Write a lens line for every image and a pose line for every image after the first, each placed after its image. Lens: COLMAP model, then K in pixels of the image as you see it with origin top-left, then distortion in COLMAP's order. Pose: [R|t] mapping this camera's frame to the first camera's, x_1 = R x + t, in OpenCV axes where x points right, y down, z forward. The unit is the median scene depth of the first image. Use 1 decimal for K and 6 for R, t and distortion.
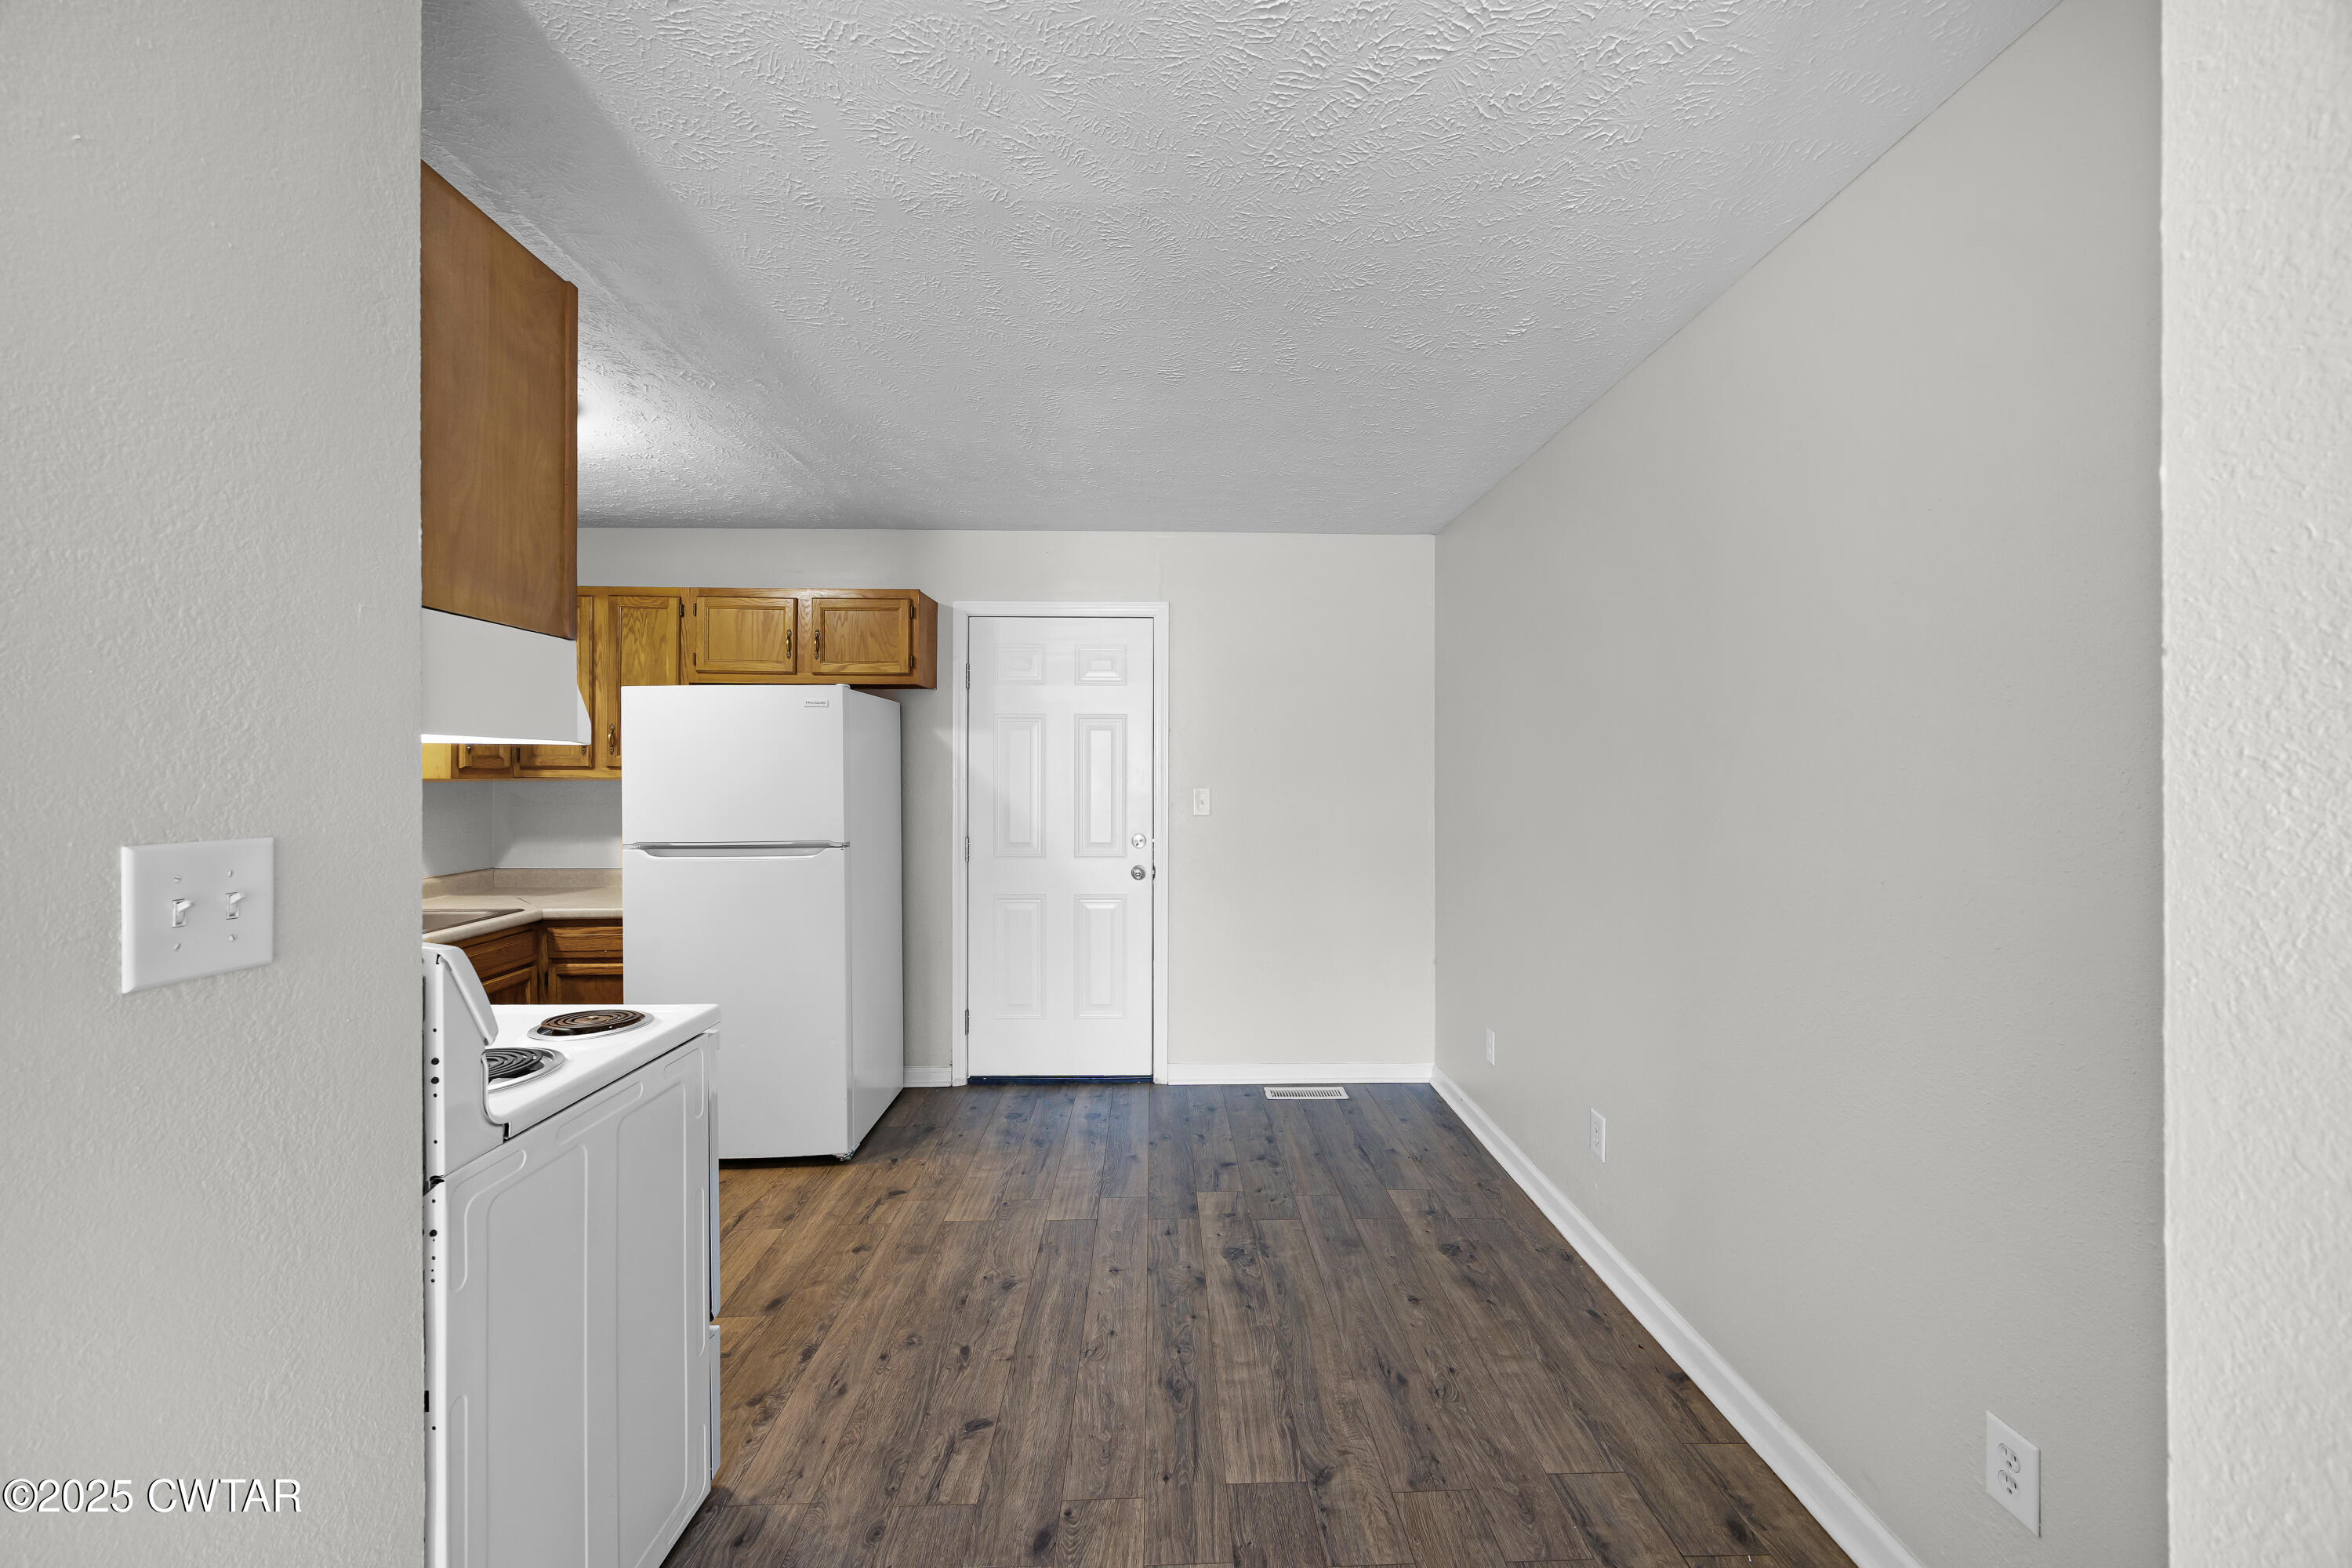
lens RADIAL K [[900.0, 0, 1189.3], [0, 900.0, 777.1], [0, 0, 1]] dist [-0.002585, 0.000534]
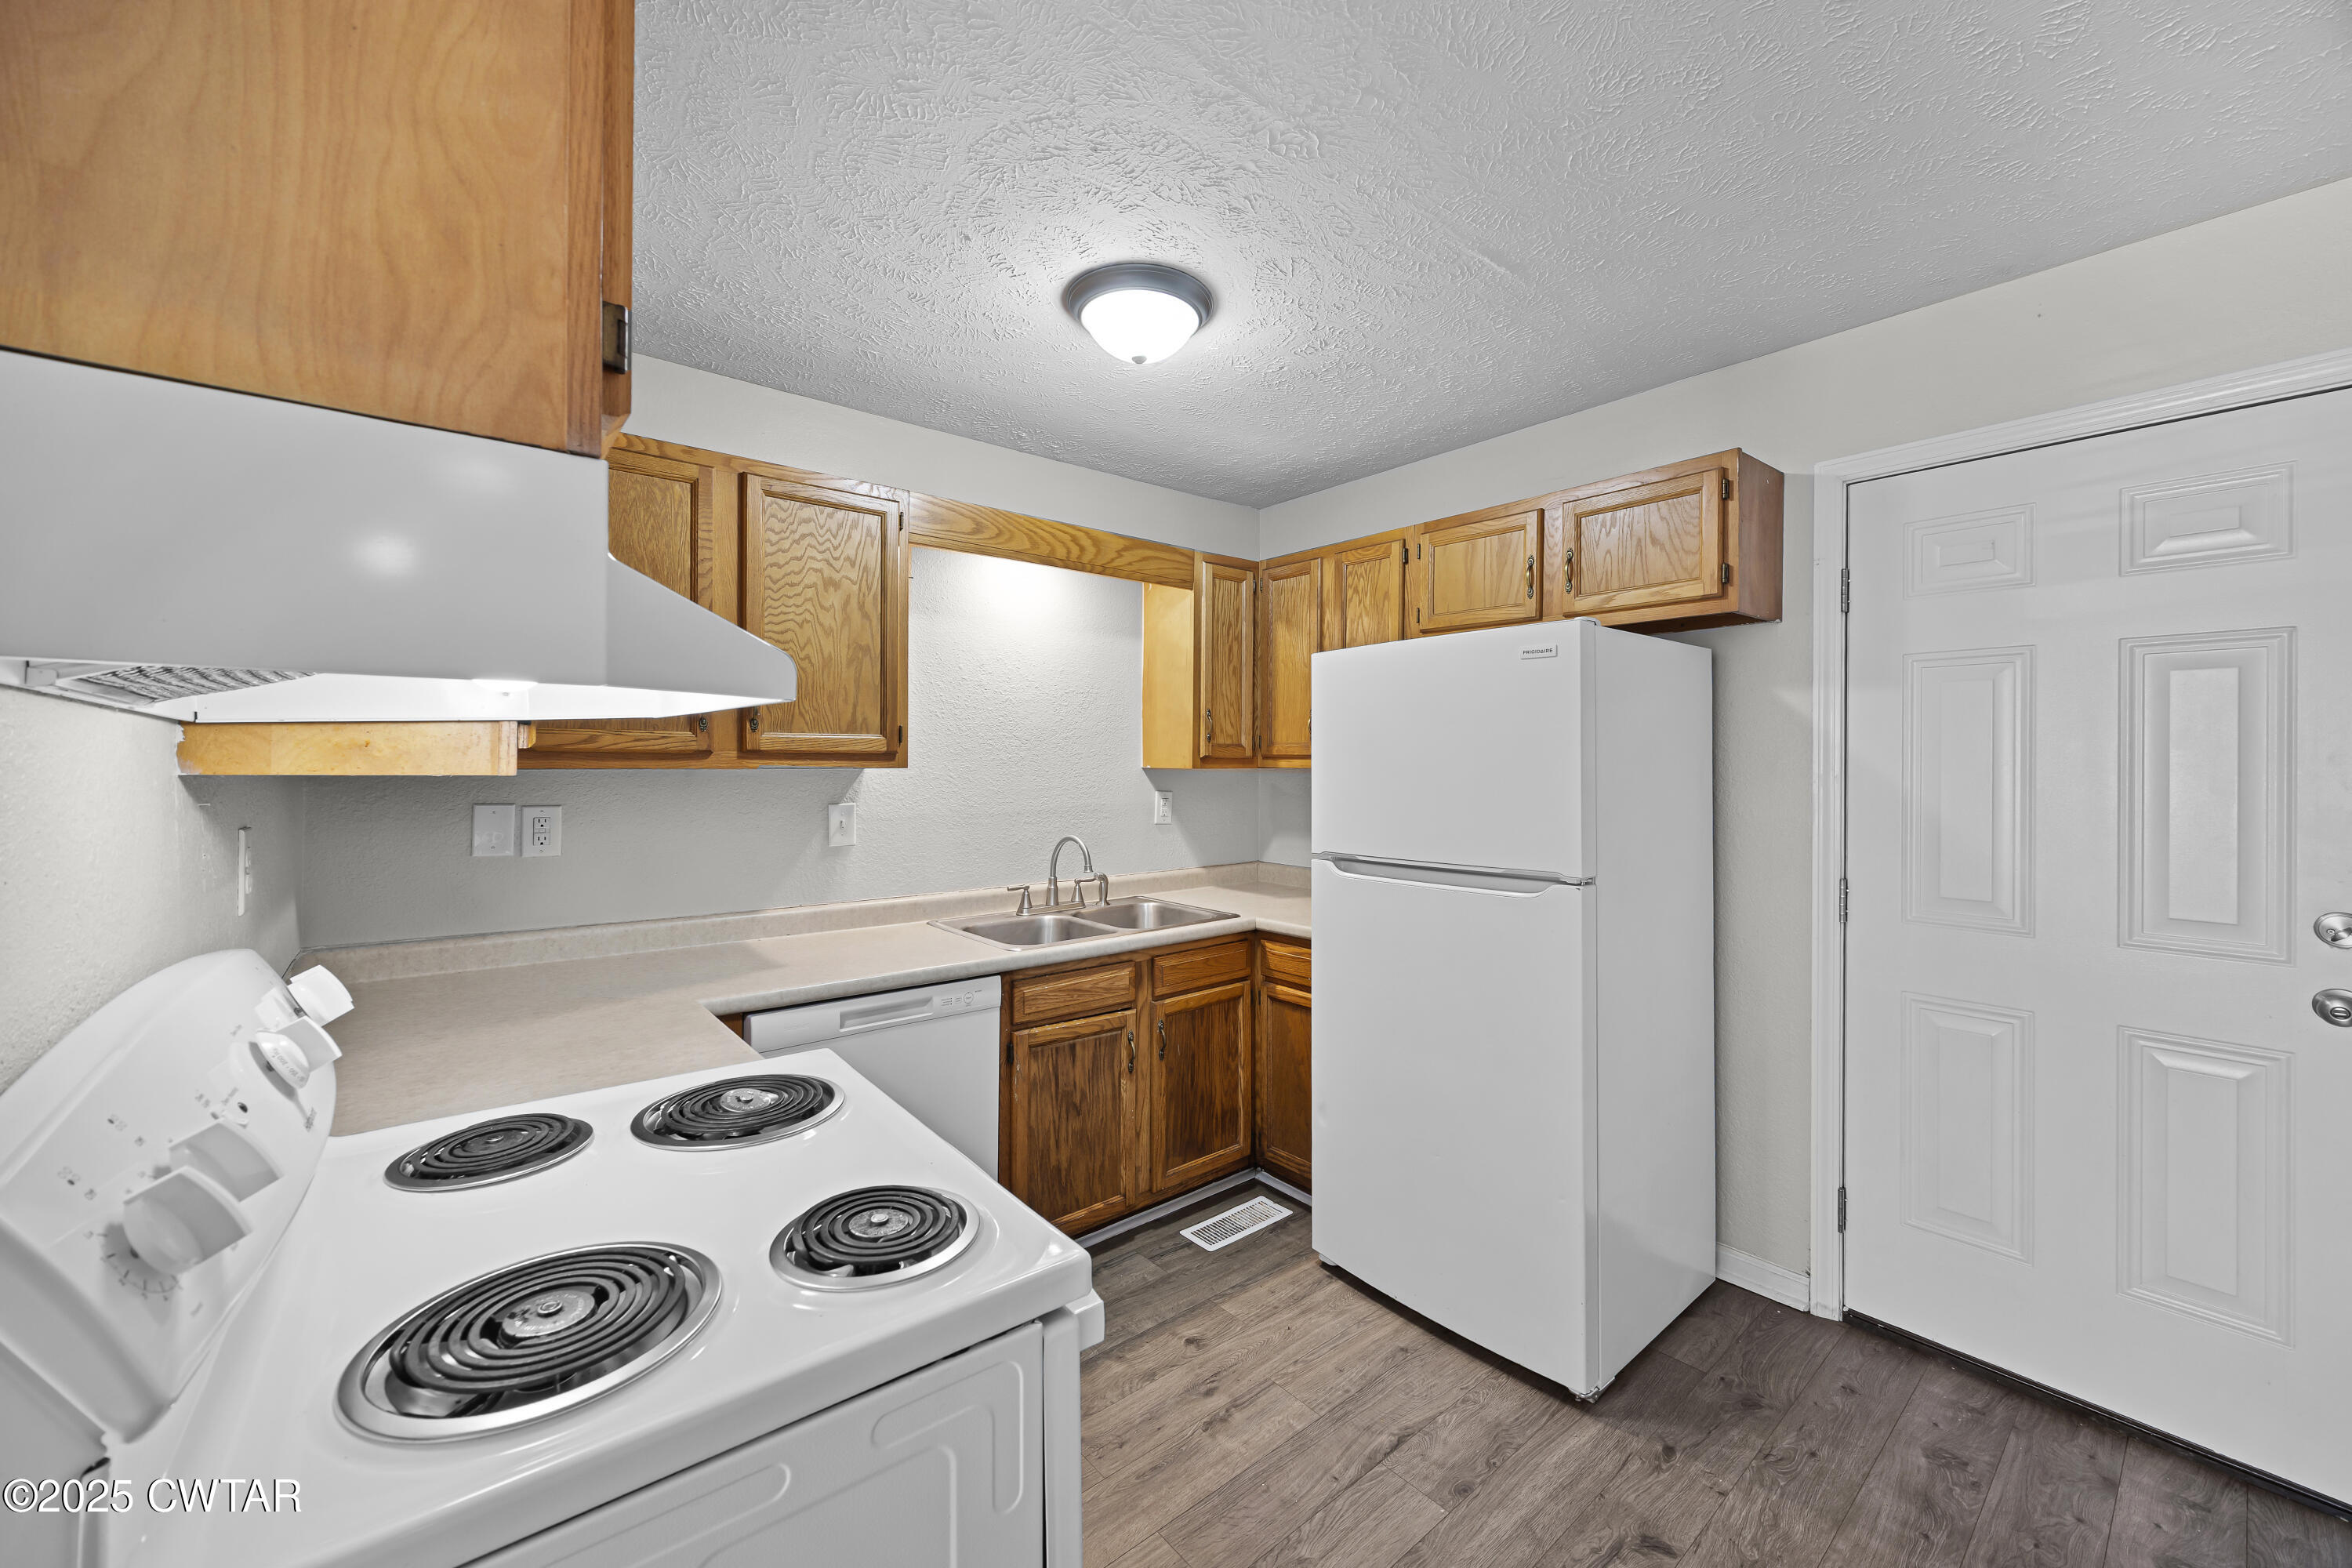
lens RADIAL K [[900.0, 0, 1180.2], [0, 900.0, 761.3], [0, 0, 1]] dist [-0.002585, 0.000534]
pose [[0.608973, -0.000300, -0.793191, -0.060516], [-0.006771, 0.999962, -0.005576, -0.000492], [0.793162, 0.008766, 0.608948, 0.367289]]
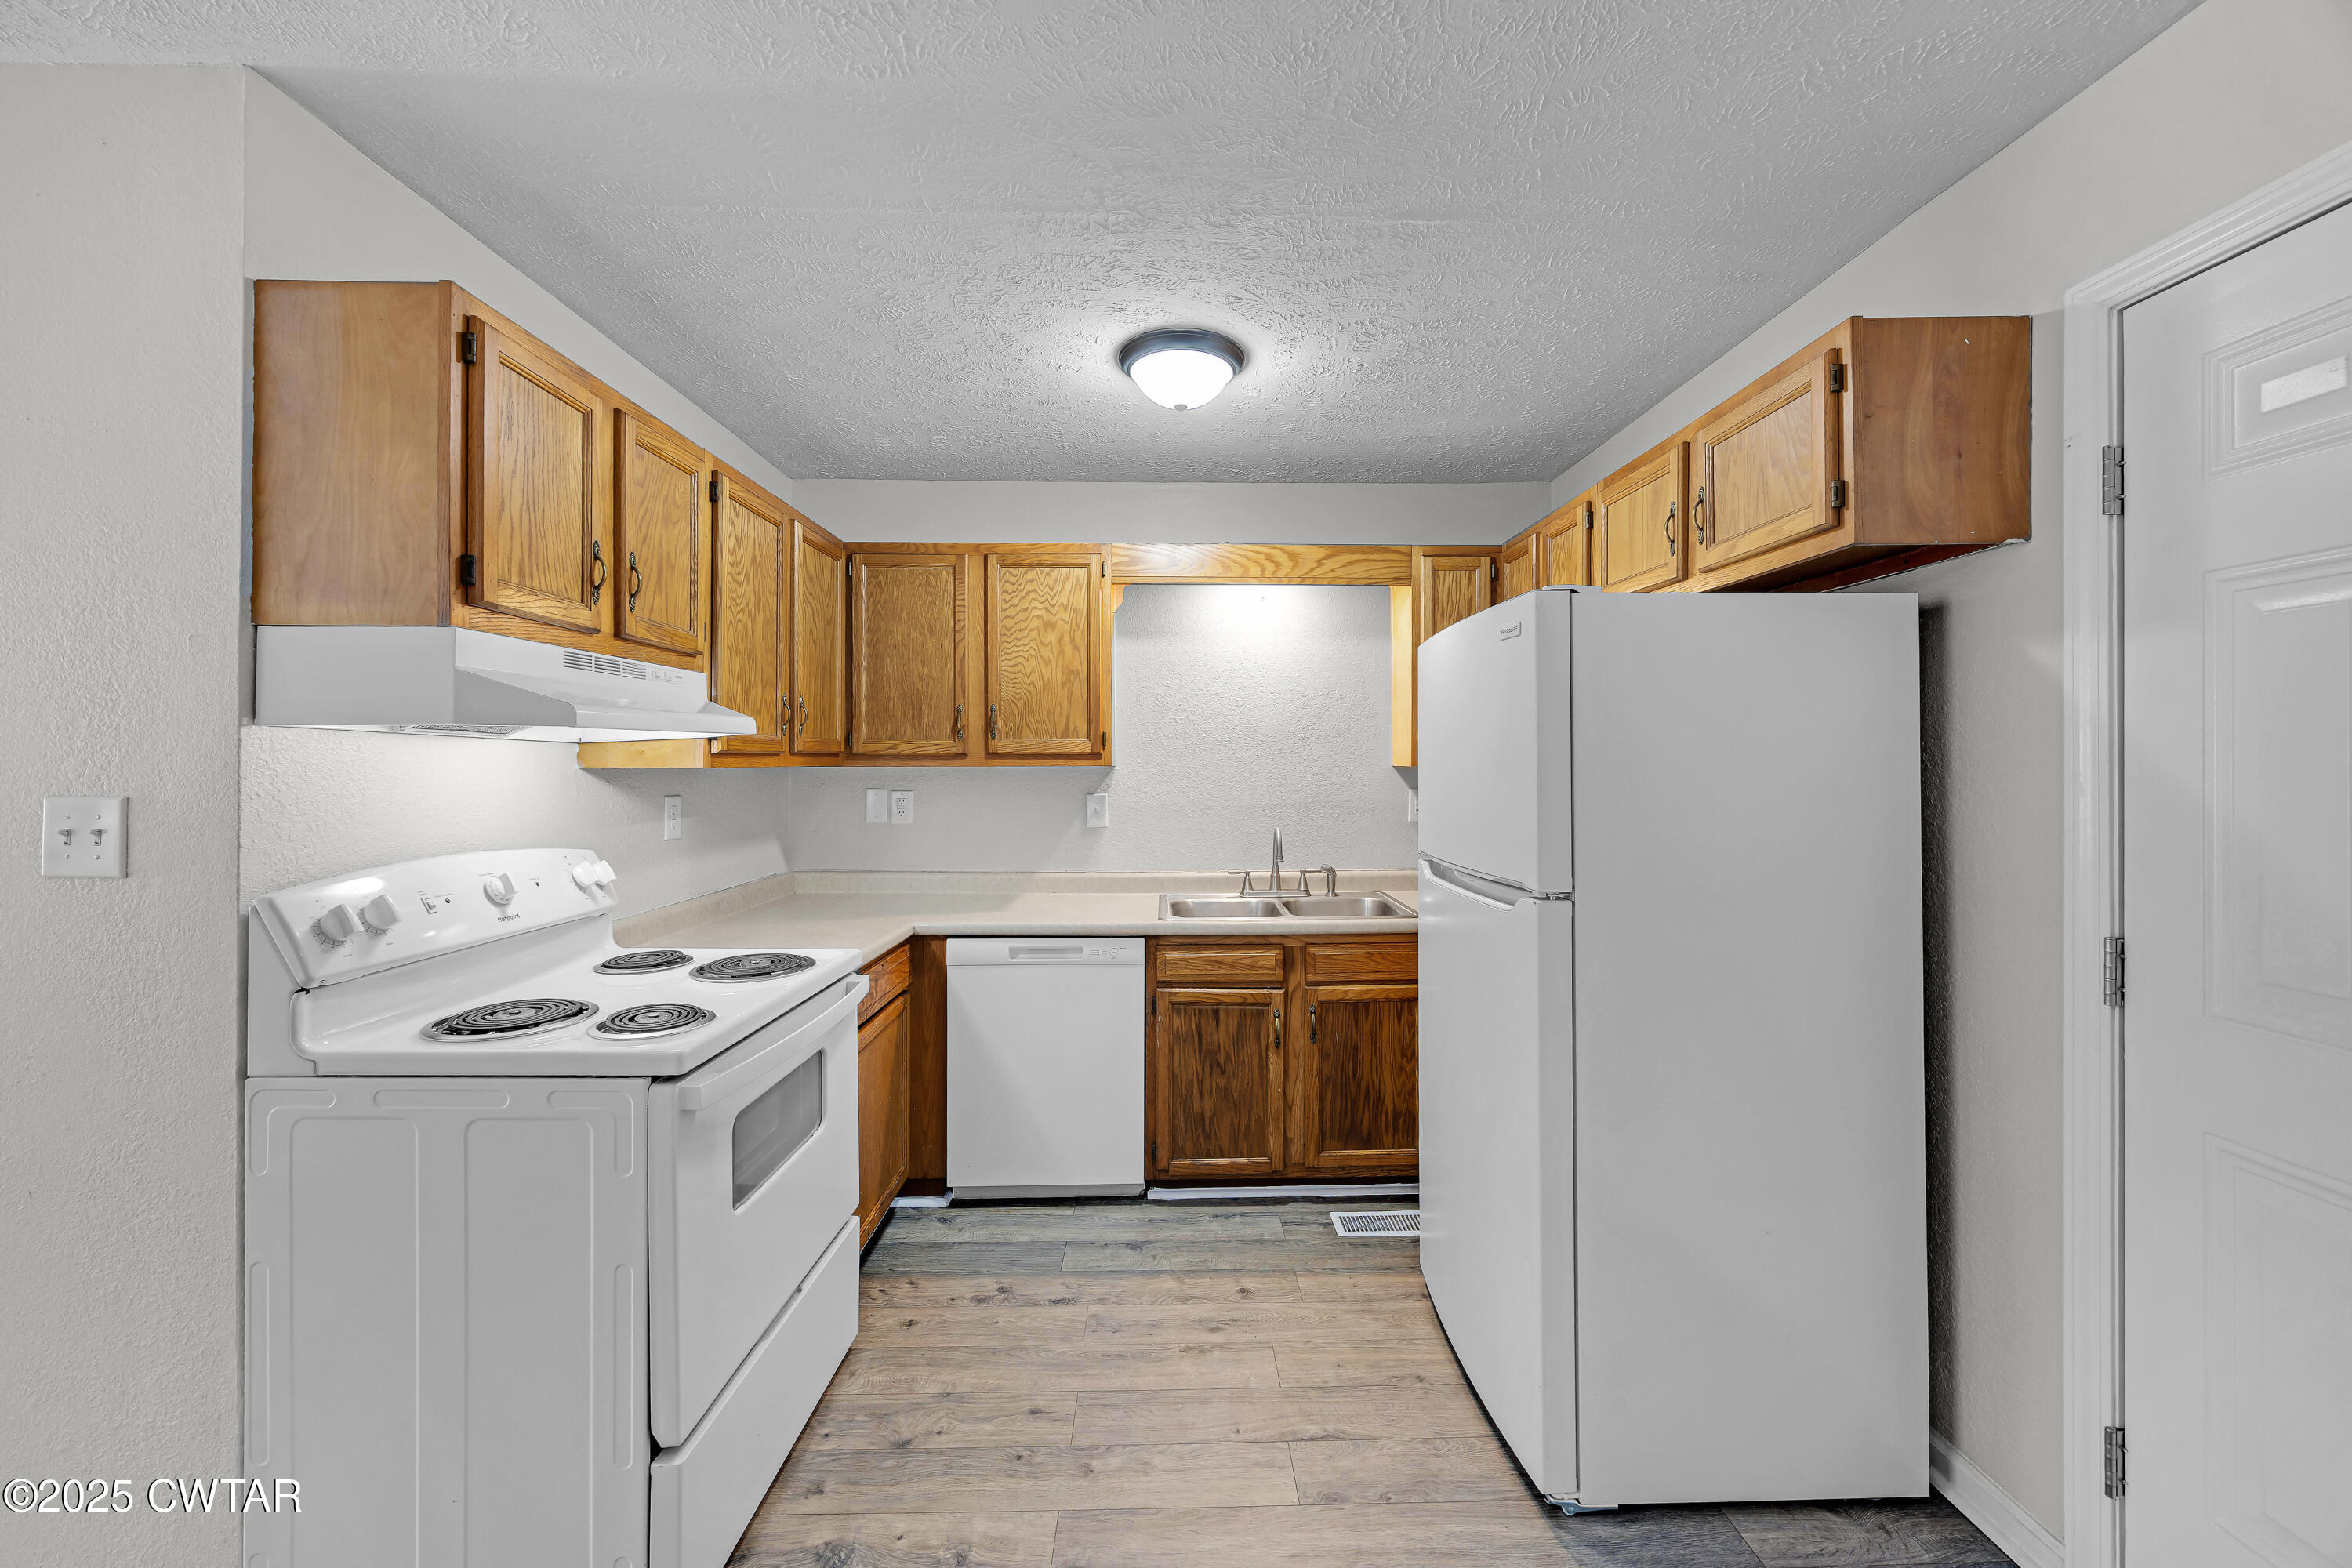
lens RADIAL K [[900.0, 0, 1188.1], [0, 900.0, 761.5], [0, 0, 1]] dist [-0.002585, 0.000534]
pose [[-0.017816, -0.003231, -0.999836, 0.123021], [-0.004509, 0.999985, -0.003152, 0.000528], [0.999831, 0.004452, -0.017831, 0.710594]]
